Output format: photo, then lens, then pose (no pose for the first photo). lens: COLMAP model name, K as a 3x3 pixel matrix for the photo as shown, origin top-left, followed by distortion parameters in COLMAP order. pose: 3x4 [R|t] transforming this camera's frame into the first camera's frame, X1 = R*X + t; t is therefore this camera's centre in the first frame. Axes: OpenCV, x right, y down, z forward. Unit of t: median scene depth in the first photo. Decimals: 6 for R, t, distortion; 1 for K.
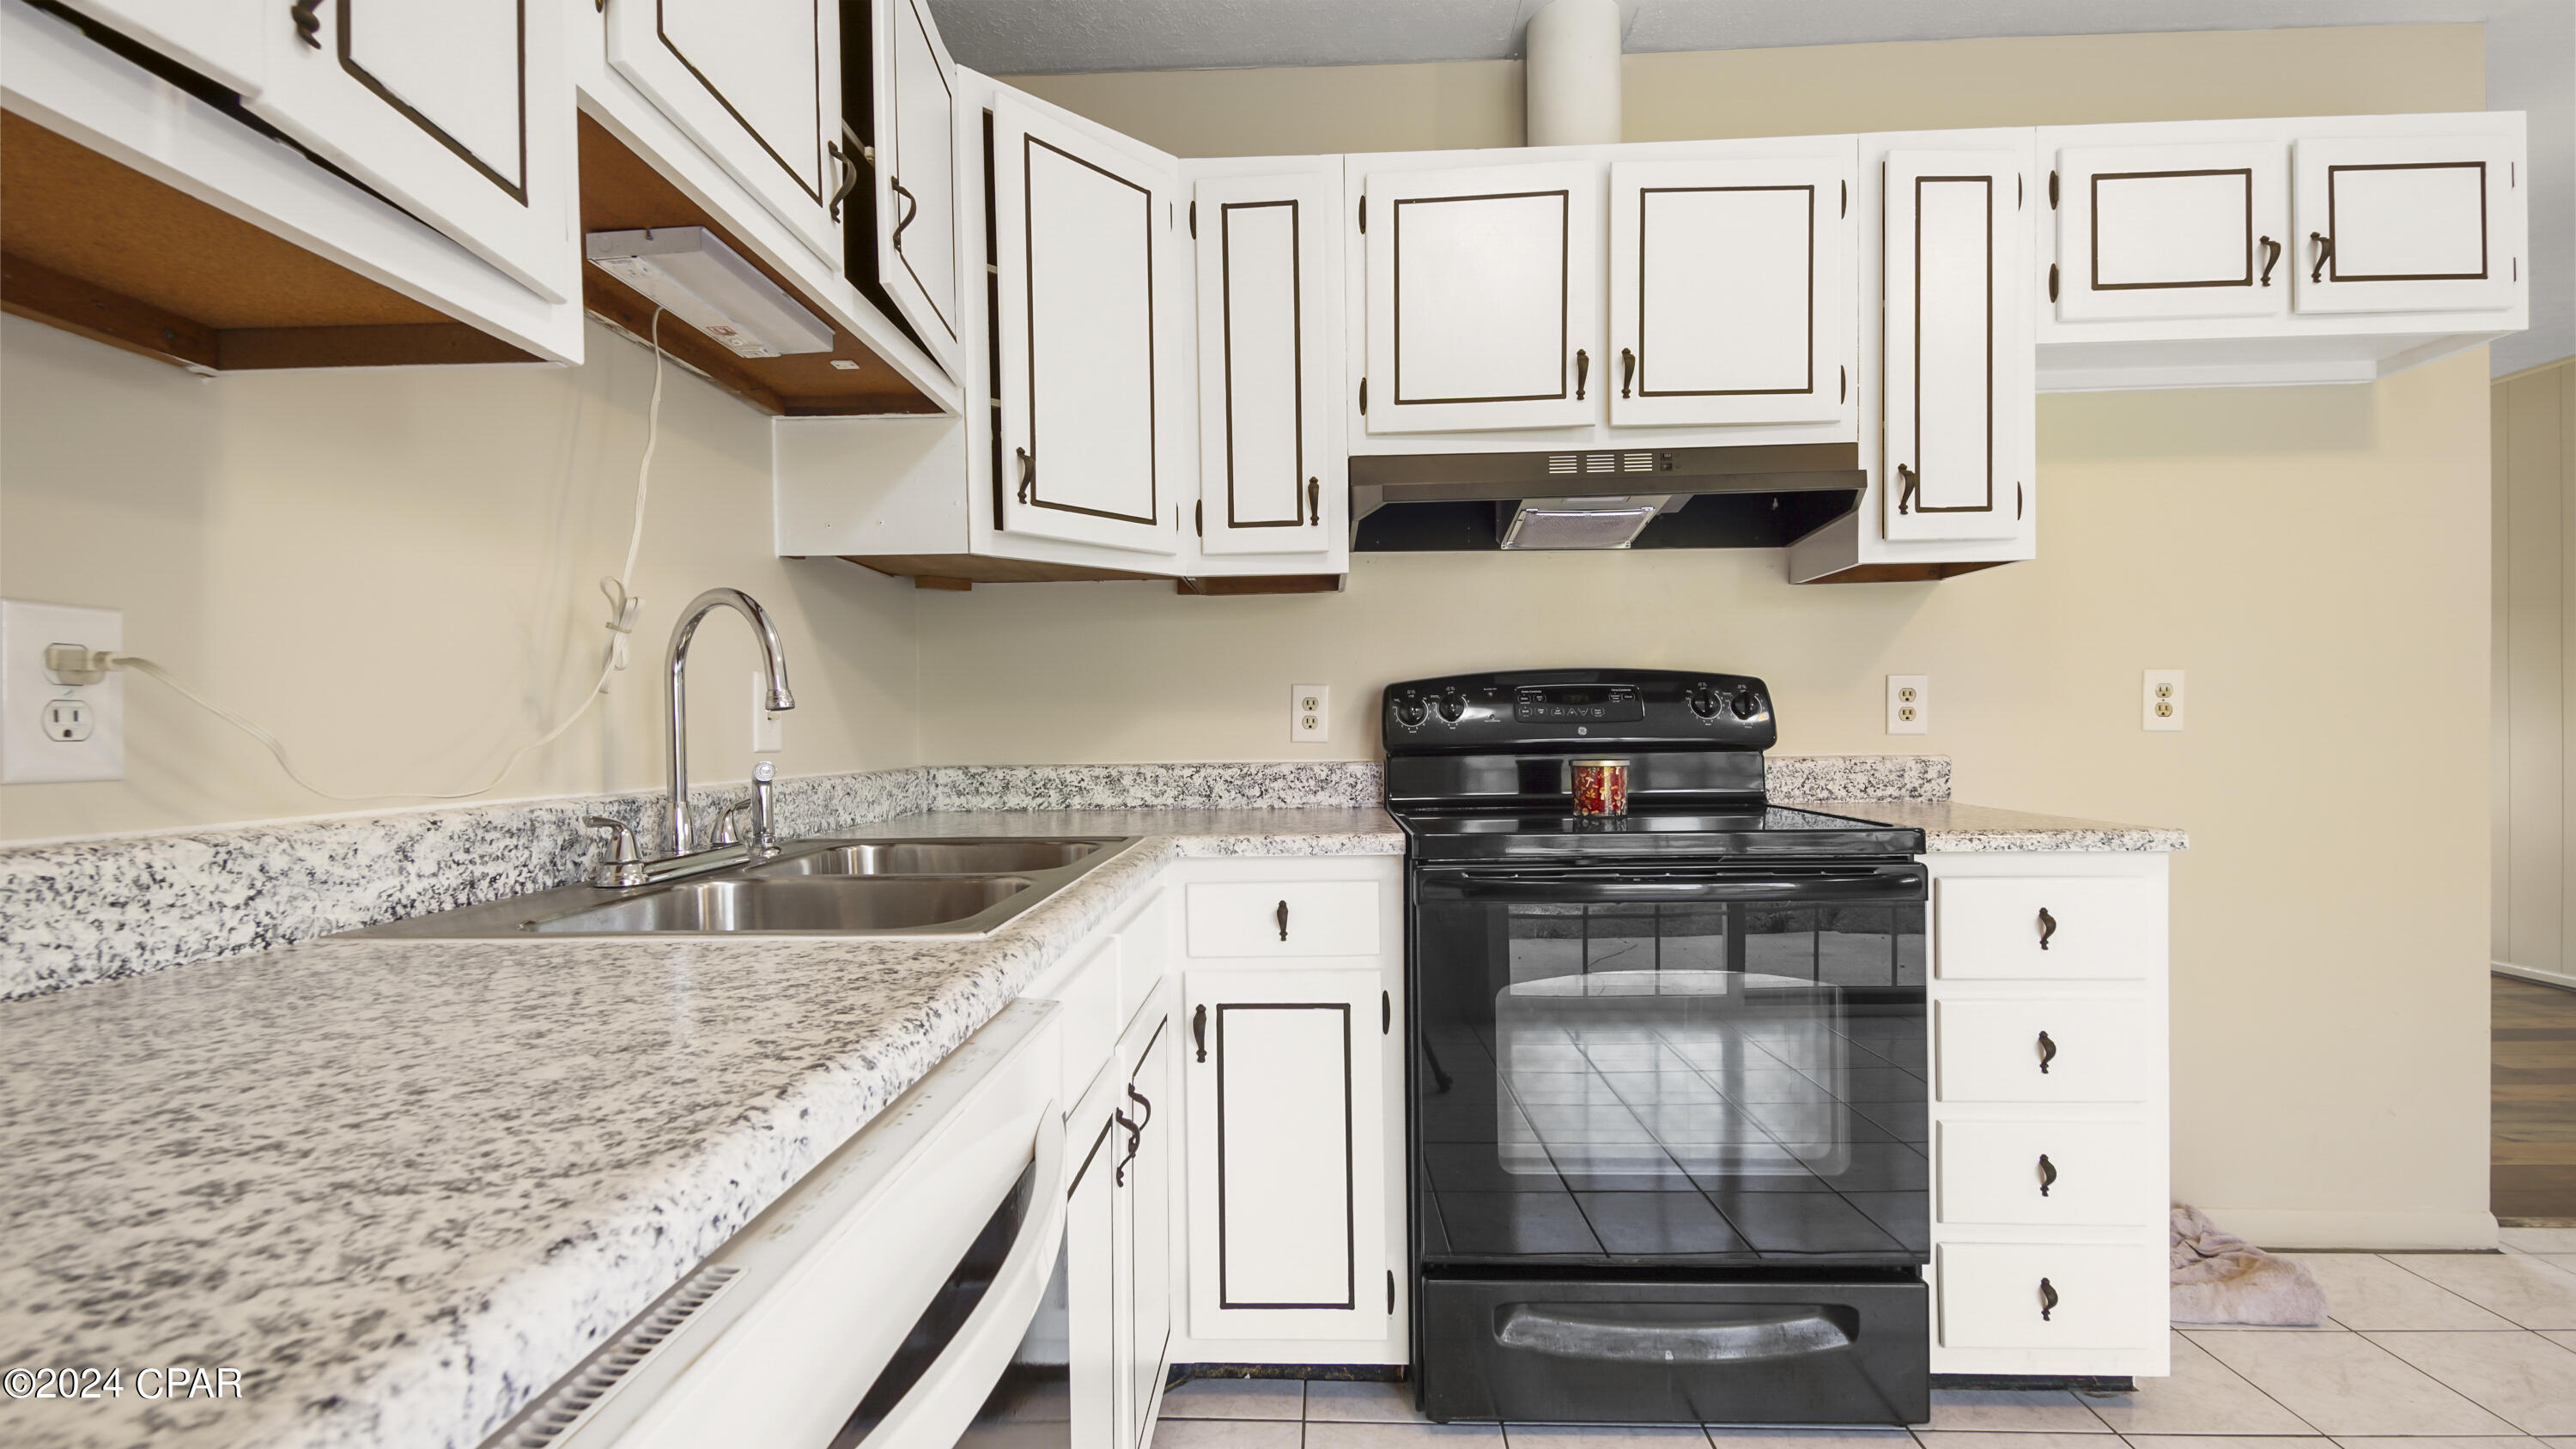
lens RADIAL K [[1121.3, 0, 1277.6], [0, 1121.3, 742.6], [0, 0, 1]] dist [0.029354, -0.017623]
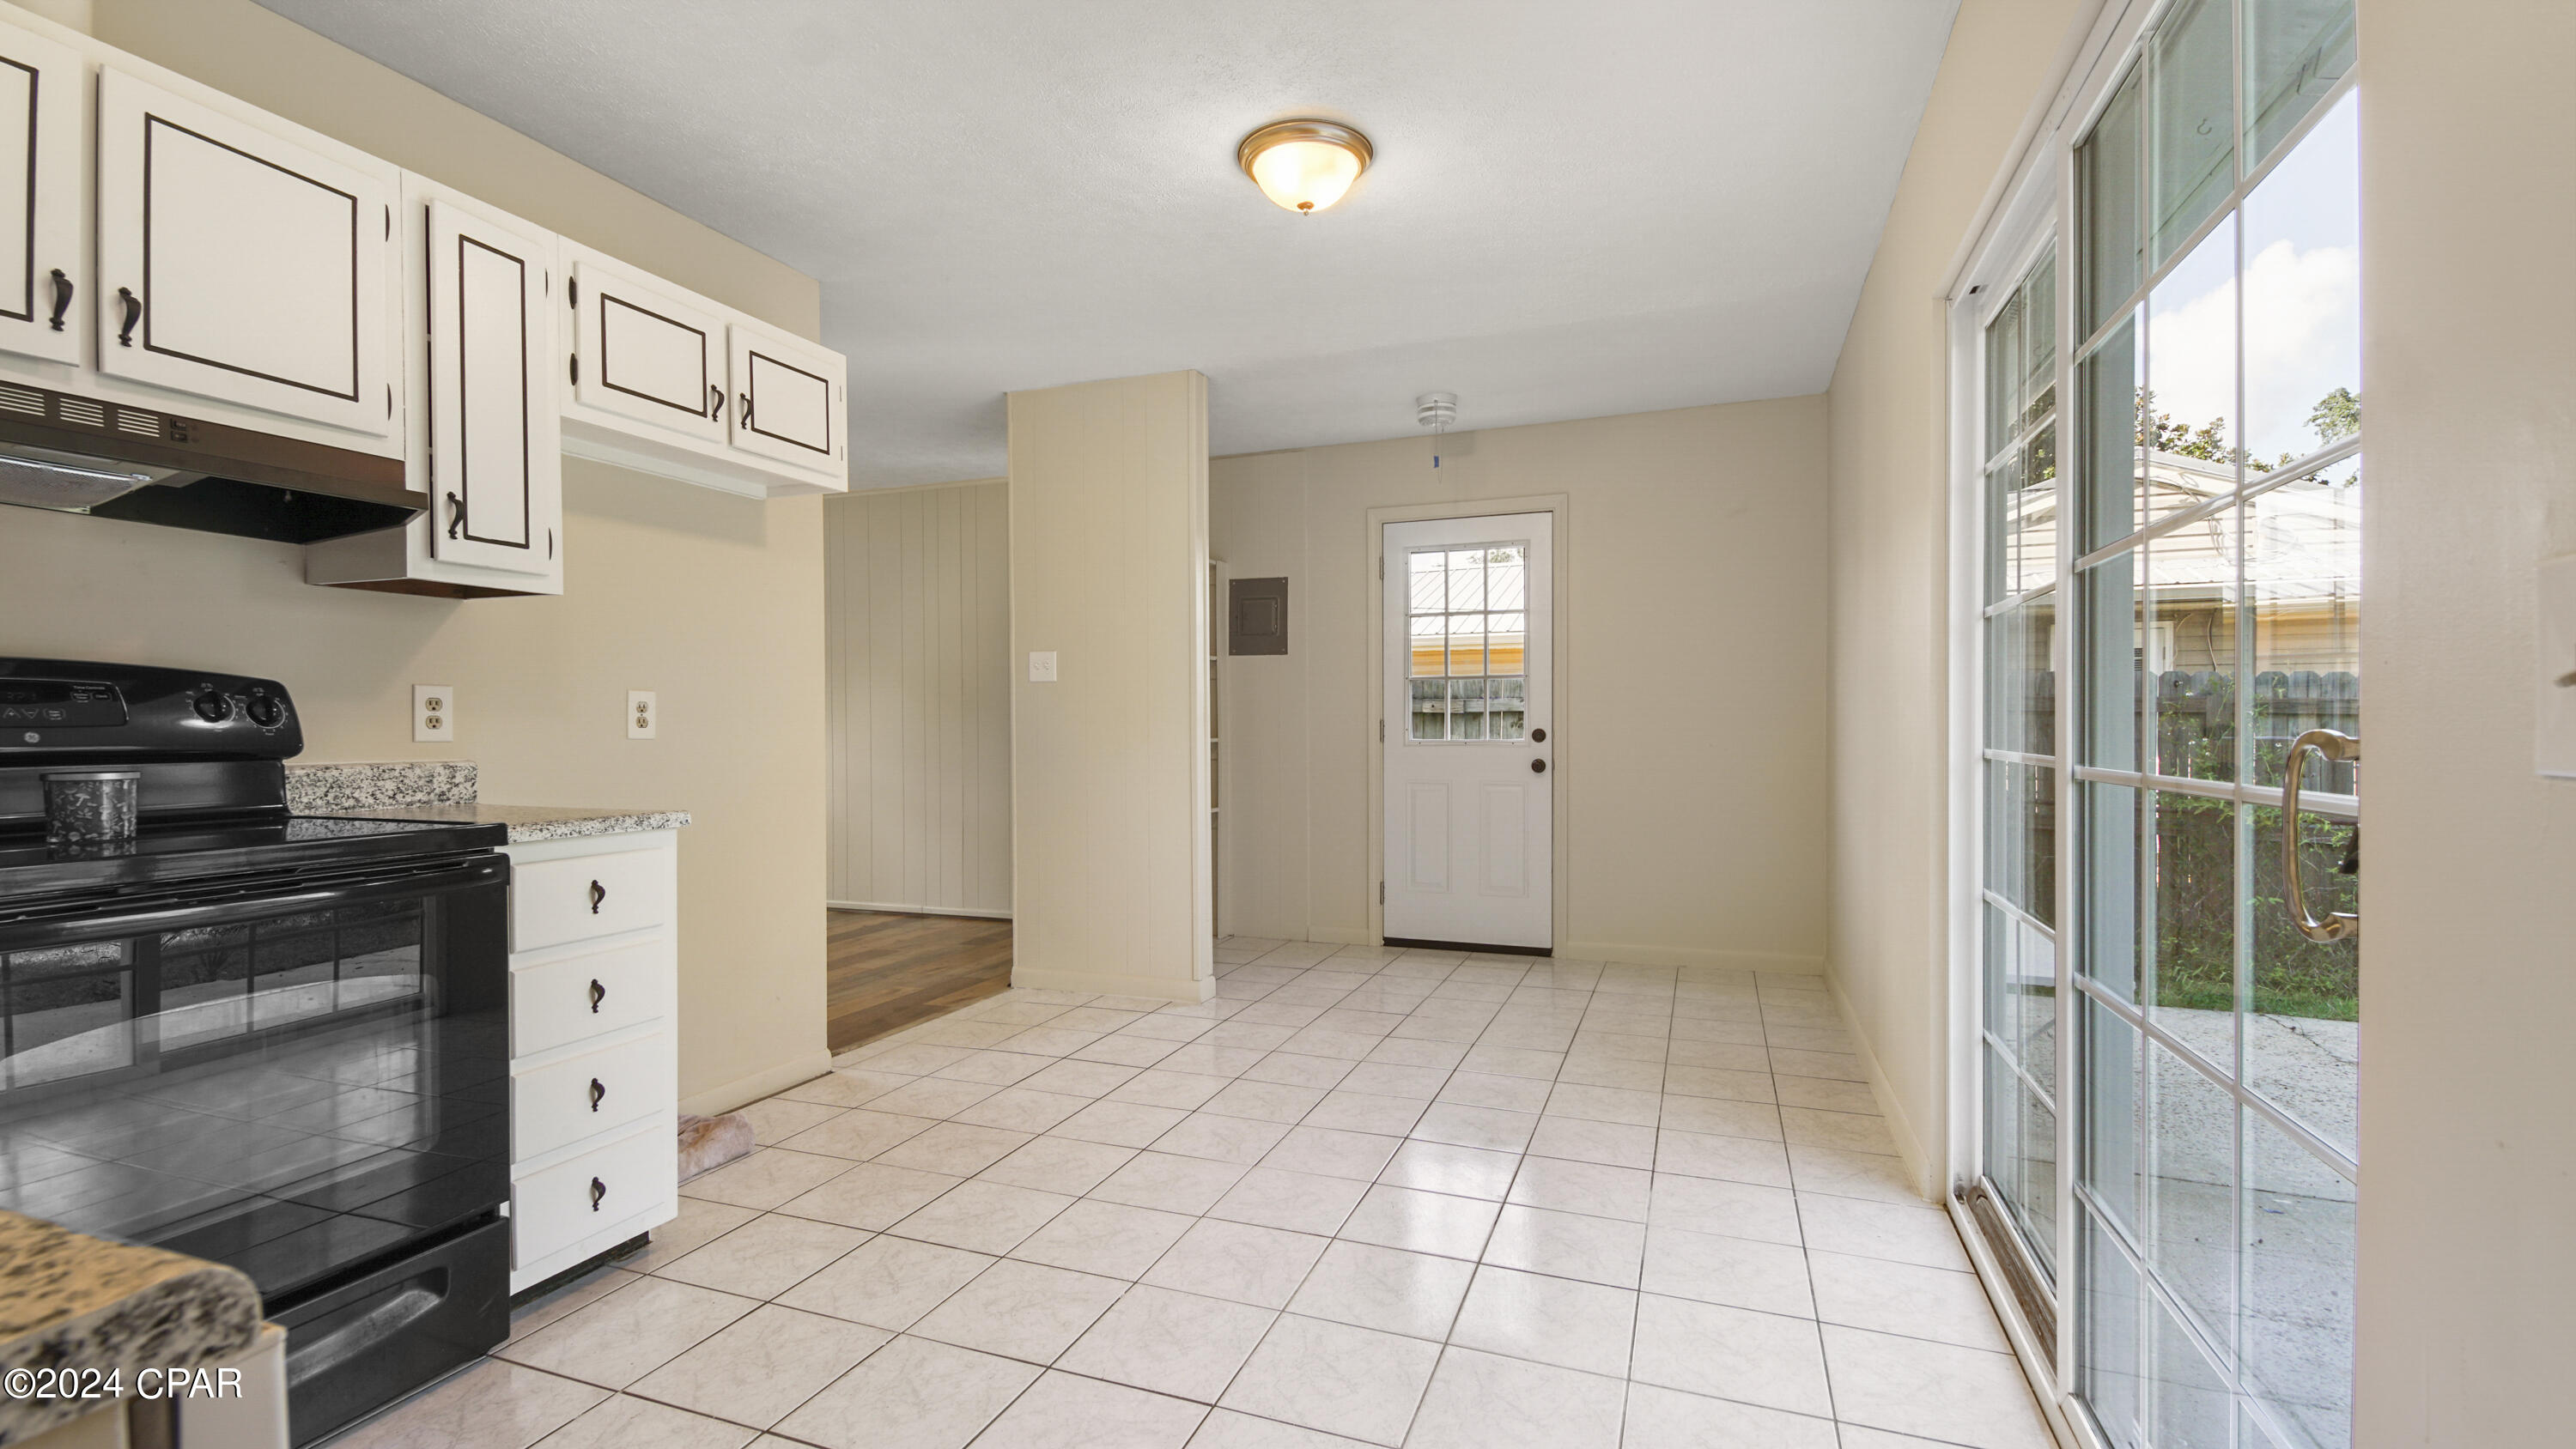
lens RADIAL K [[1121.3, 0, 1277.6], [0, 1121.3, 742.6], [0, 0, 1]] dist [0.029354, -0.017623]
pose [[0.315512, -0.000408, 0.948921, -0.228162], [0.008602, 0.999960, -0.002430, 0.003132], [-0.948882, 0.008929, 0.315503, -0.092372]]
